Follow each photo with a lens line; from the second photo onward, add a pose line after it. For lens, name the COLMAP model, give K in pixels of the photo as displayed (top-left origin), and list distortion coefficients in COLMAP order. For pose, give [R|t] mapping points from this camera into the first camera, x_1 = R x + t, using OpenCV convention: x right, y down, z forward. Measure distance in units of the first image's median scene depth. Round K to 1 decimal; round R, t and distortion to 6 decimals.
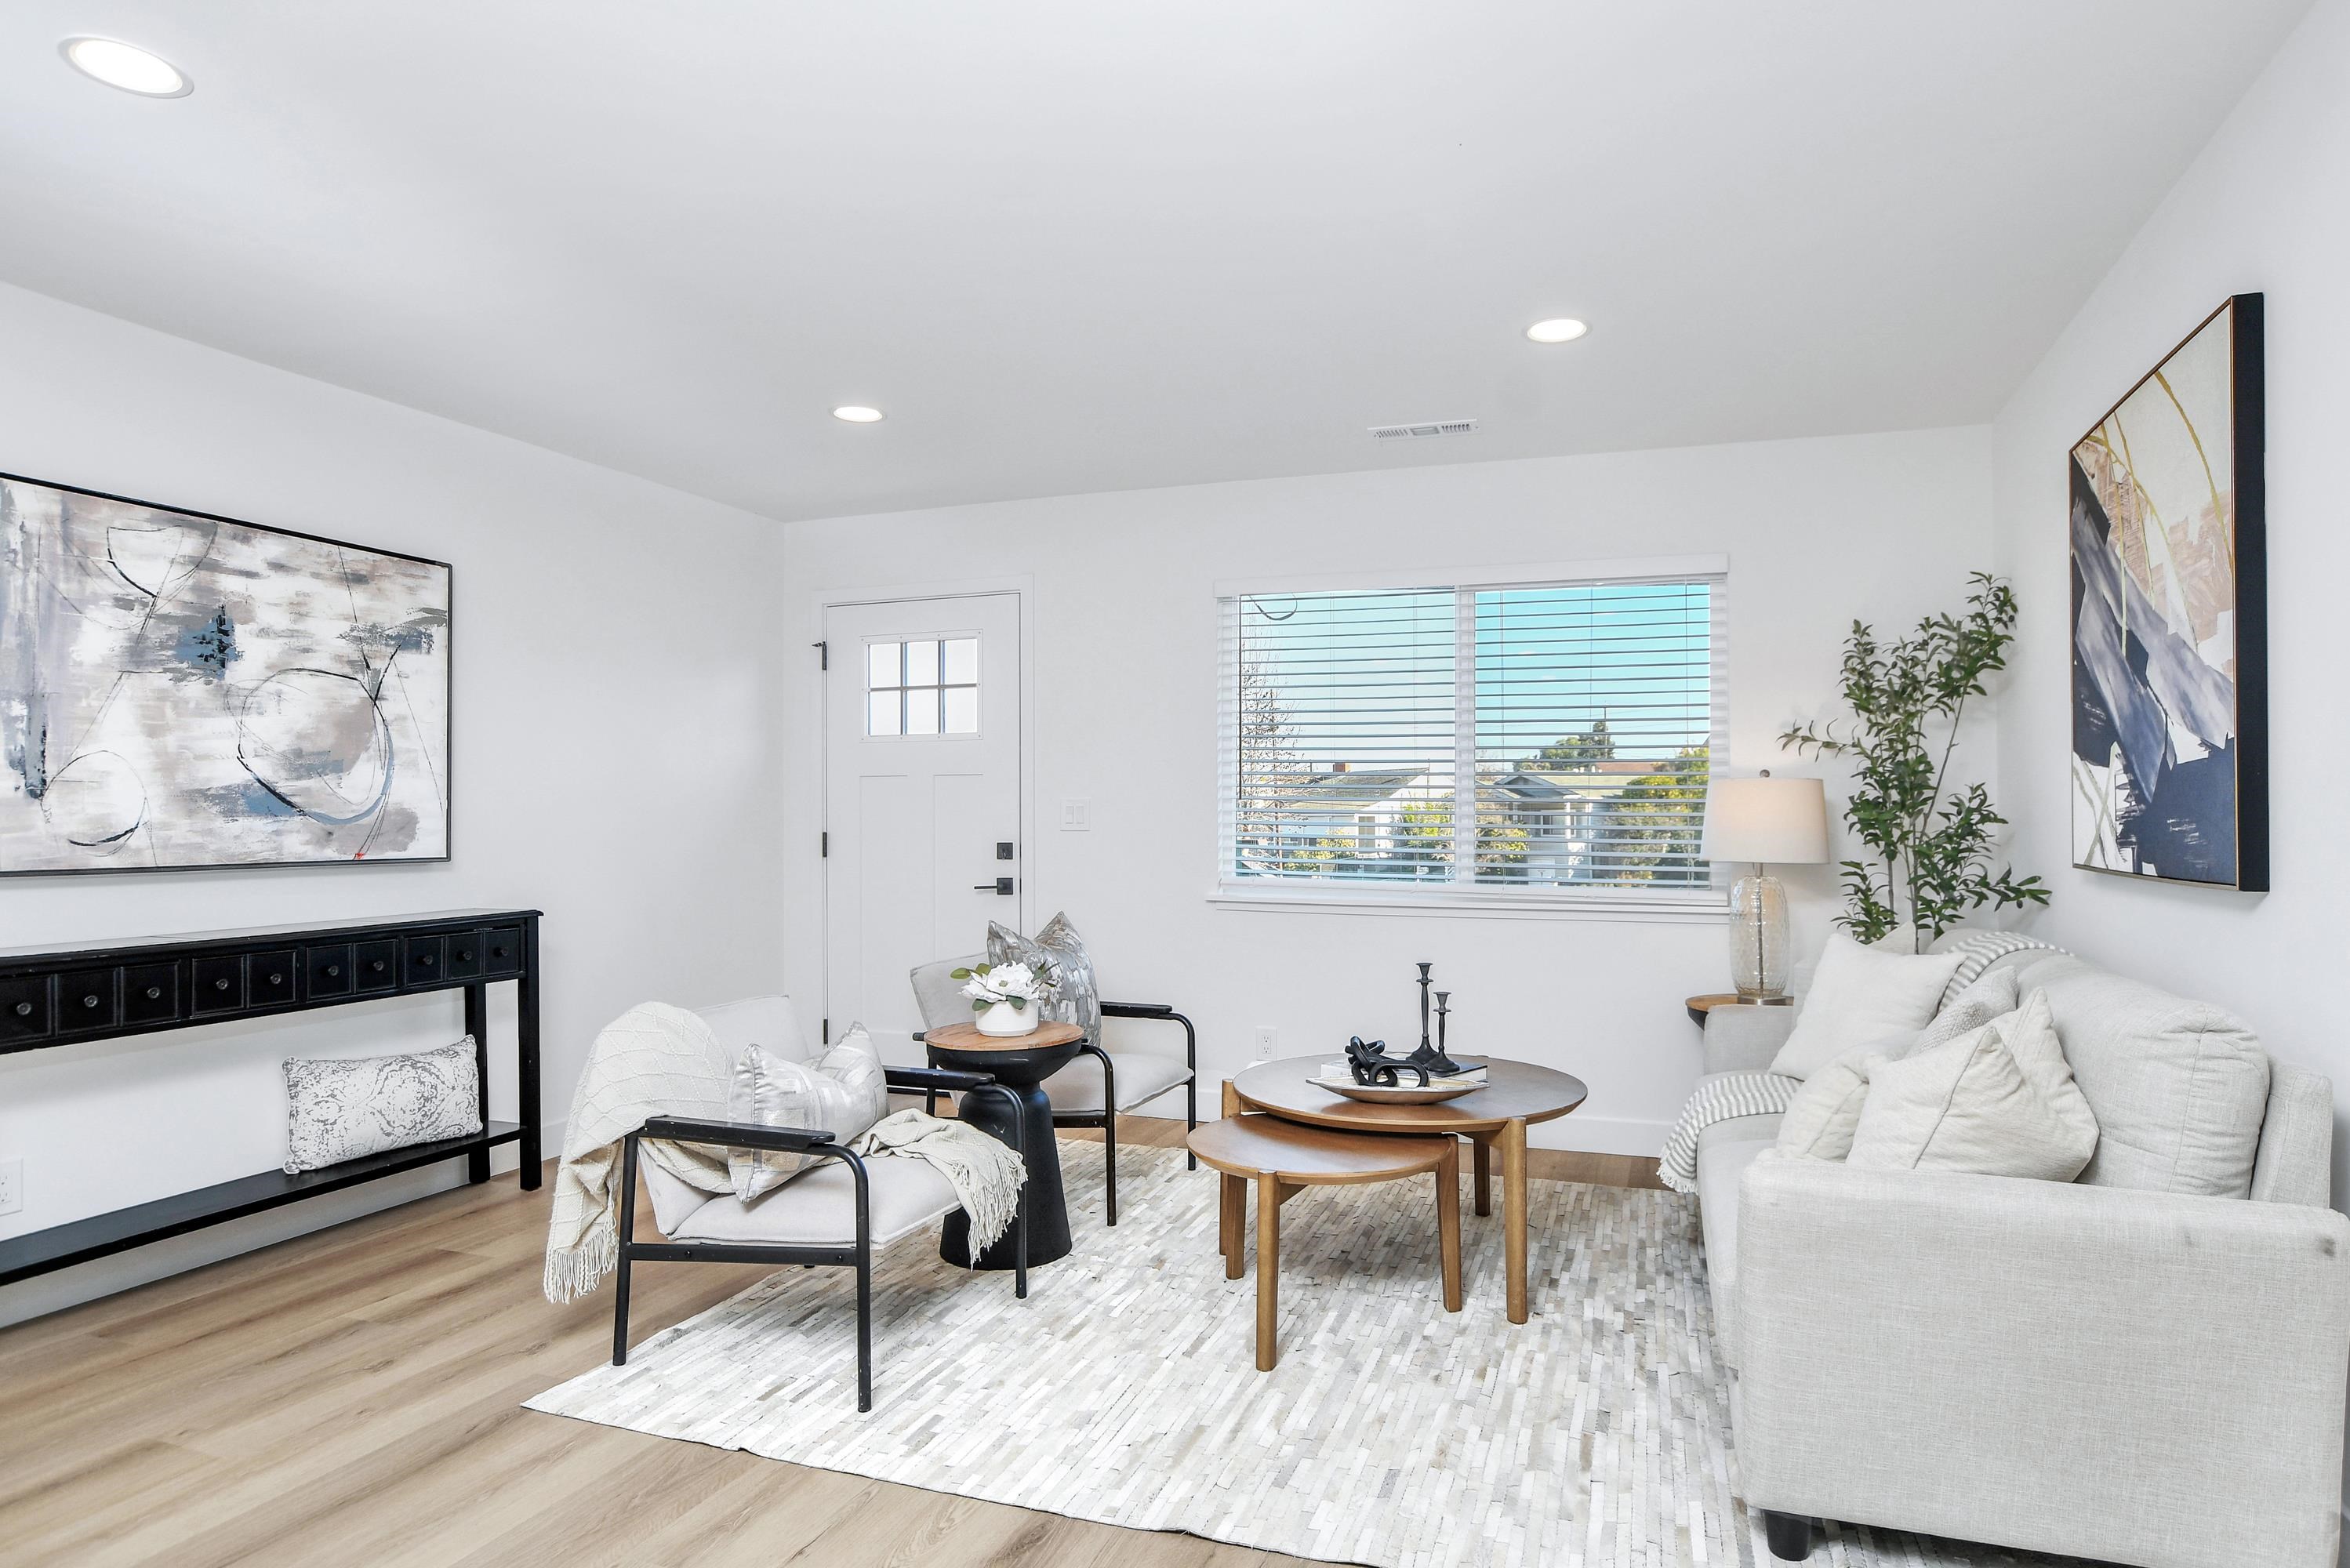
lens RADIAL K [[1366.5, 0, 1152.1], [0, 1366.5, 786.0], [0, 0, 1]] dist [-0.003277, -0.001842]
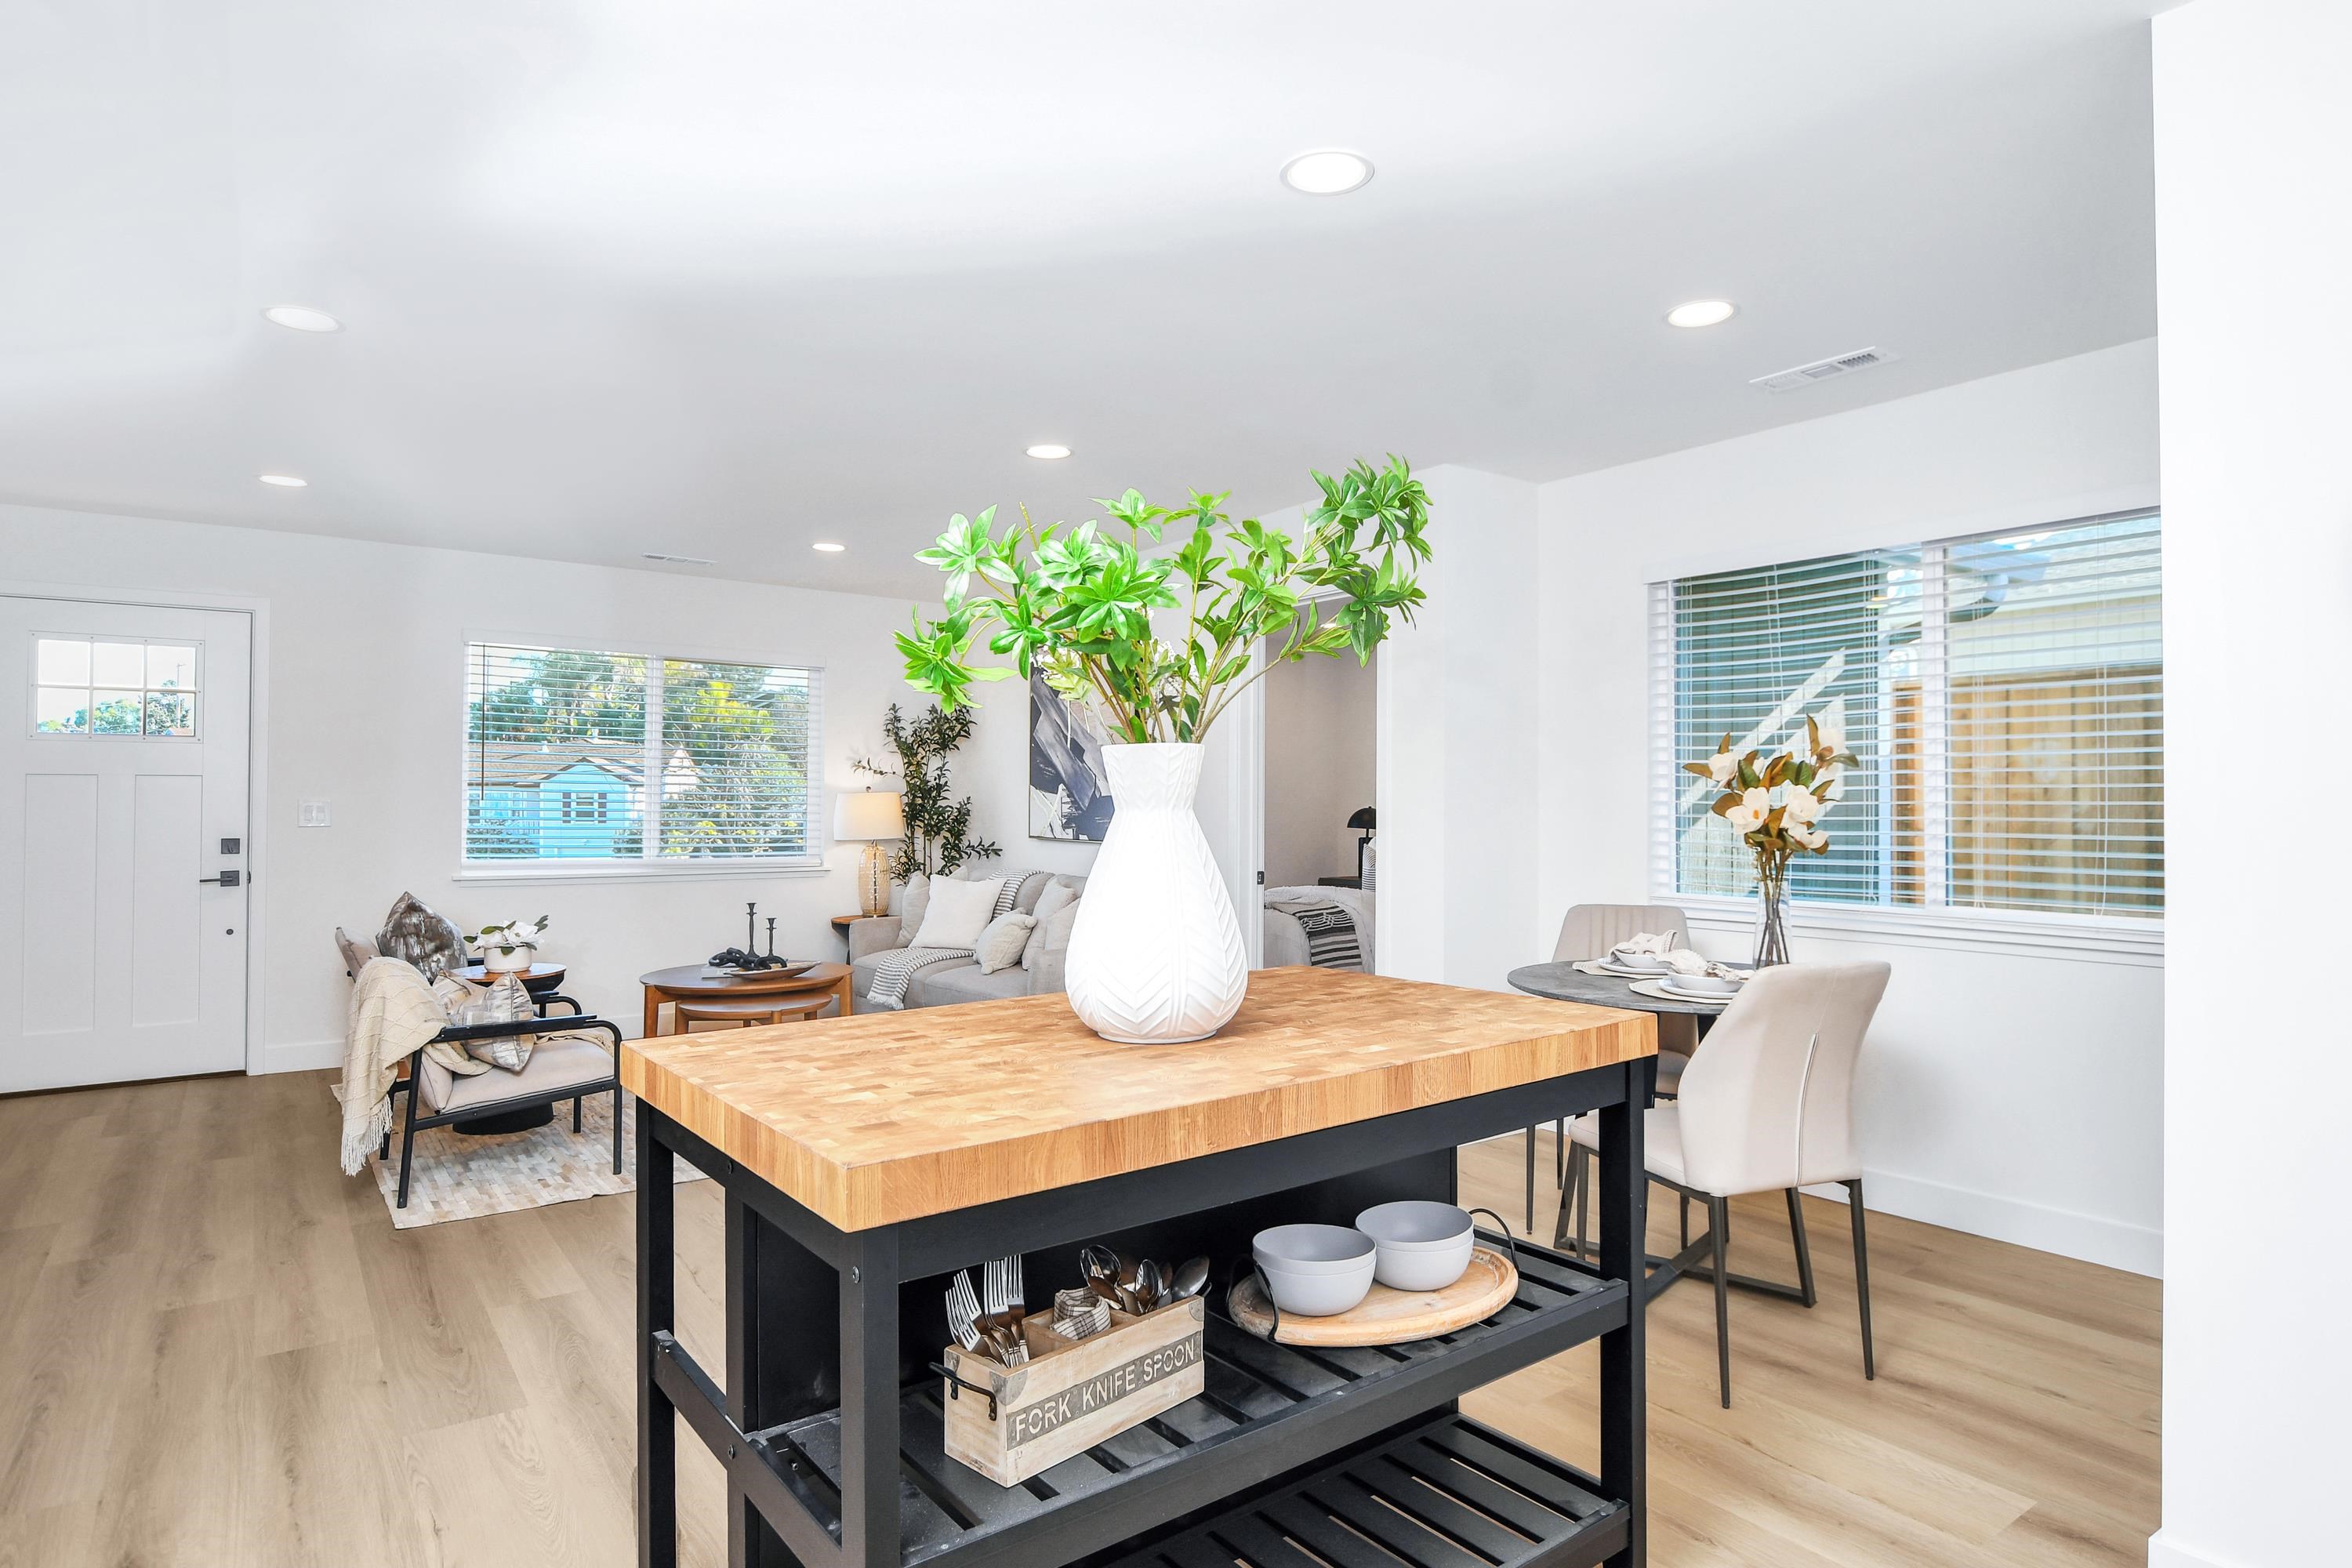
lens RADIAL K [[1367.7, 0, 1186.9], [0, 1367.7, 786.9], [0, 0, 1]] dist [-0.003277, -0.001842]
pose [[0.556682, 0.005913, 0.830704, -0.913181], [-0.022582, 0.999713, 0.008017, -0.040931], [-0.830418, -0.023221, 0.556656, -0.393258]]
